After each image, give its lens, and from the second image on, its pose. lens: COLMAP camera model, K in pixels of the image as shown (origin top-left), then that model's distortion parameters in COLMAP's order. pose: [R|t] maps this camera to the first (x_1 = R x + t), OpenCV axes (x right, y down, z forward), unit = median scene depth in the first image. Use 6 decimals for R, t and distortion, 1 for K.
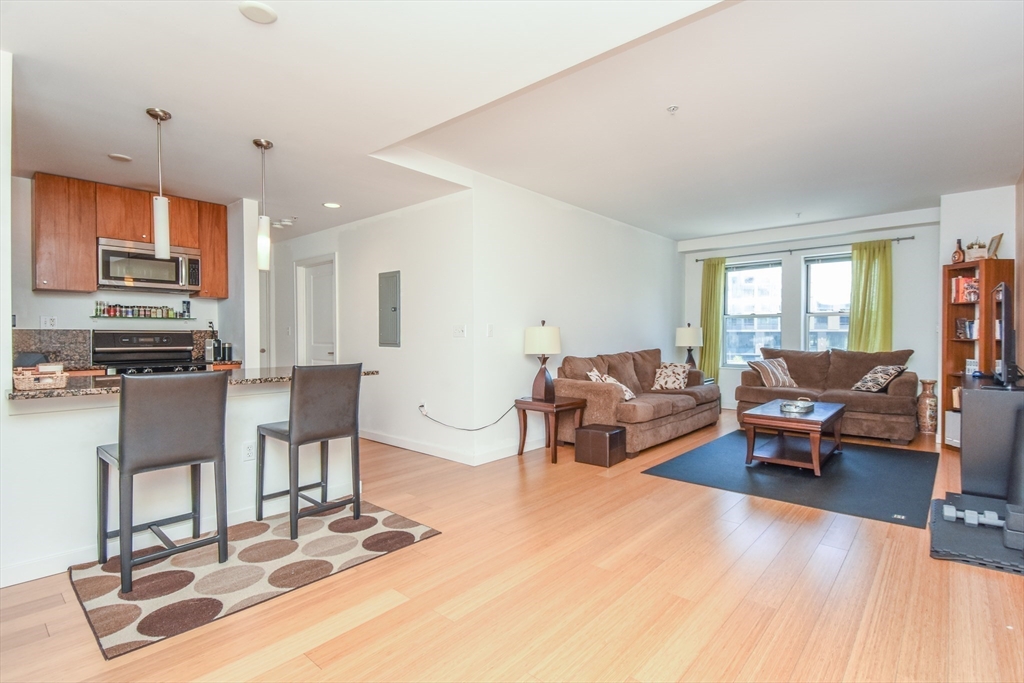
lens RADIAL K [[492.5, 0, 517.2], [0, 492.5, 342.1], [0, 0, 1]] dist [0.007377, -0.007100]
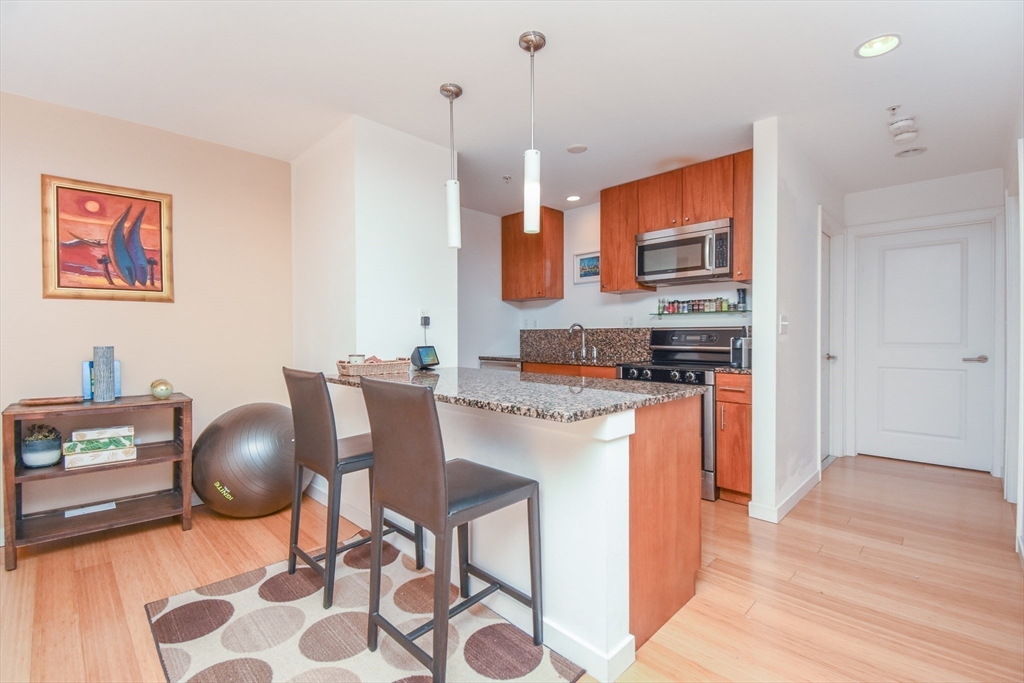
lens RADIAL K [[452.1, 0, 513.0], [0, 452.1, 341.7], [0, 0, 1]] dist [0.004972, -0.004963]
pose [[-0.066016, 0.013727, -0.997724, 0.065119], [-0.011137, 0.999833, 0.014493, -0.005430], [0.997756, 0.012068, -0.065852, 0.672701]]
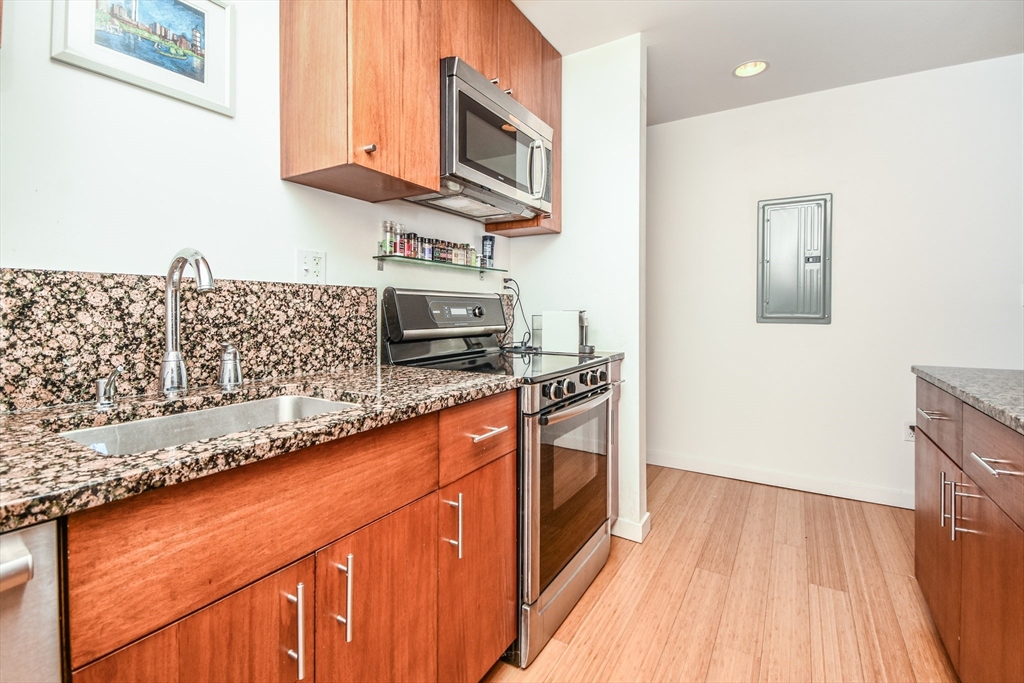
lens RADIAL K [[452.1, 0, 498.7], [0, 452.1, 309.1], [0, 0, 1]] dist [0.004972, -0.004963]
pose [[0.990218, -0.002780, 0.139504, -0.710145], [0.004988, 0.999868, -0.015483, 0.000225], [-0.139442, 0.016028, 0.990100, 0.520248]]
